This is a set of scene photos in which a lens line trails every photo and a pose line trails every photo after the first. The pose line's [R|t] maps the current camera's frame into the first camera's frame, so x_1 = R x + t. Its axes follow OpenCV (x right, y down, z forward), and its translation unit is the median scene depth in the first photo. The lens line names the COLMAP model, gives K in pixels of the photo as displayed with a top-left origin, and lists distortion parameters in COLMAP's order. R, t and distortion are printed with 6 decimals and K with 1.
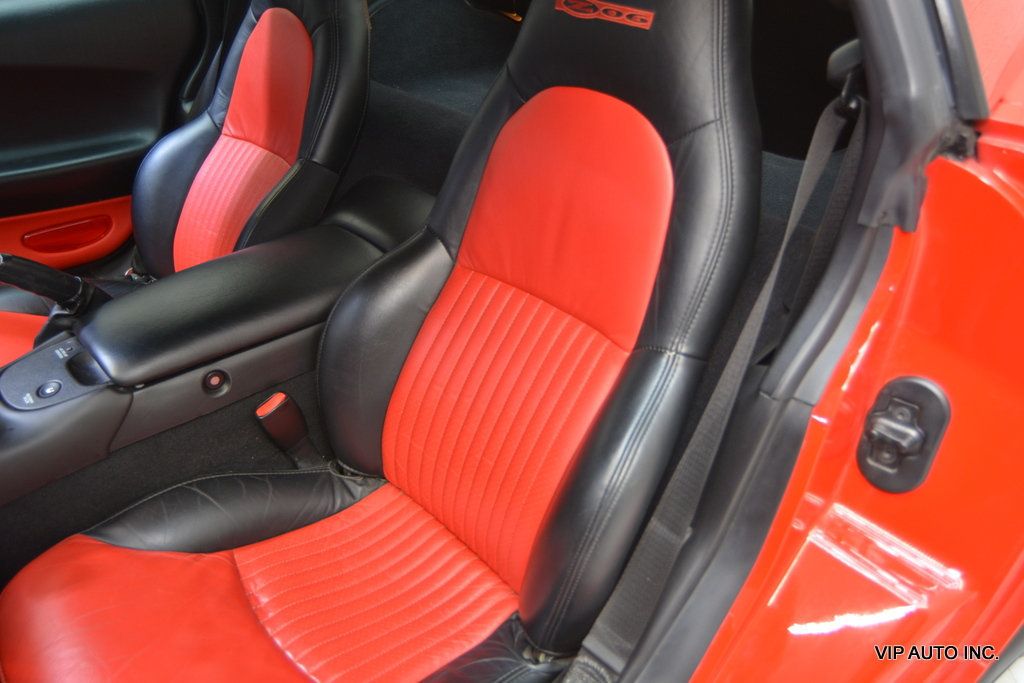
lens RADIAL K [[754.9, 0, 510.3], [0, 754.9, 340.7], [0, 0, 1]] dist [-0.040741, 0.024160]
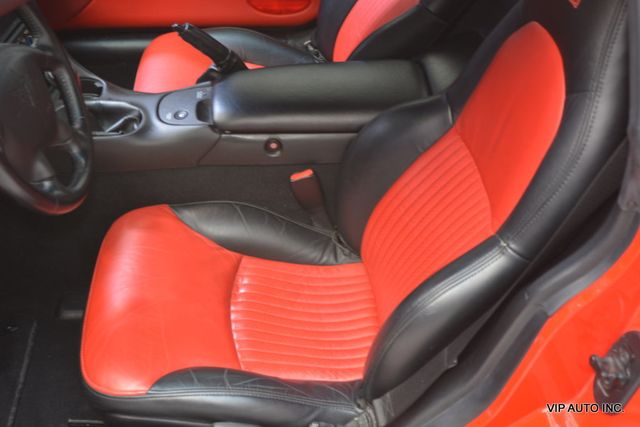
lens RADIAL K [[827.2, 0, 318.6], [0, 827.2, 214.0], [0, 0, 1]] dist [-0.016390, 0.000000]
pose [[0.791682, 0.386675, -0.472992, 0.510913], [-0.341946, 0.922038, 0.181434, -0.152046], [0.506273, 0.018100, 0.862184, -0.363683]]
